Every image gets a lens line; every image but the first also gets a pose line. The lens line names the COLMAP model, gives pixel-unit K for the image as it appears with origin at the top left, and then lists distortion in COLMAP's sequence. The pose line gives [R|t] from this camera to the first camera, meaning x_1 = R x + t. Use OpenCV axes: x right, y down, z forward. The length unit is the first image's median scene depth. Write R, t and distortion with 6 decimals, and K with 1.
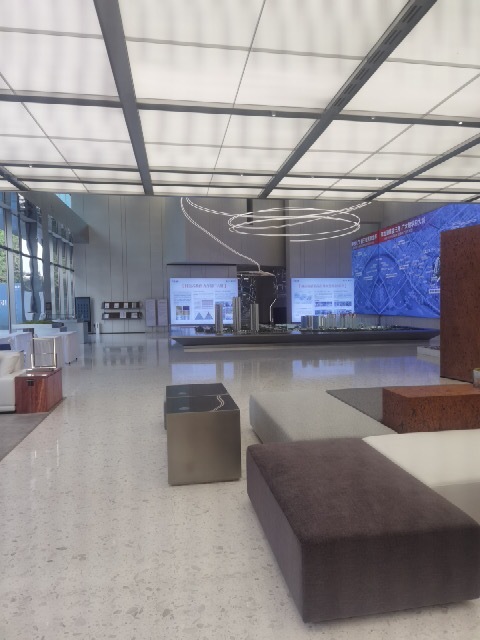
lens RADIAL K [[434.7, 0, 243.5], [0, 434.7, 320.4], [0, 0, 1]] dist [0.024490, -0.005777]
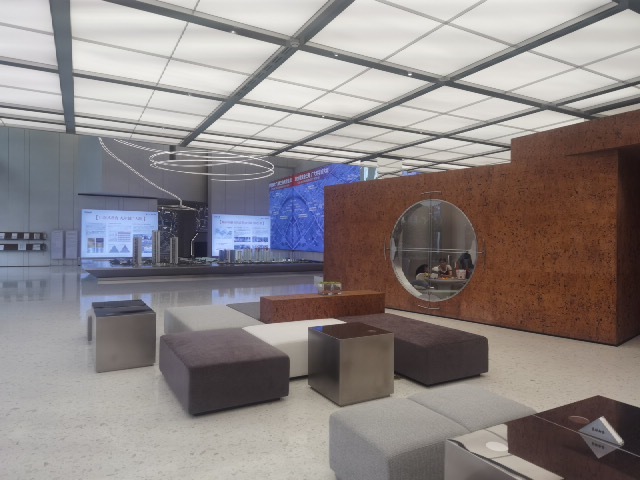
lens RADIAL K [[434.7, 0, 316.1], [0, 434.7, 232.8], [0, 0, 1]] dist [0.024490, -0.005777]
pose [[0.943999, 0.027446, 0.328804, 0.004420], [-0.009945, 0.998448, -0.054791, 0.009533], [-0.329798, 0.048453, 0.942807, -0.217650]]
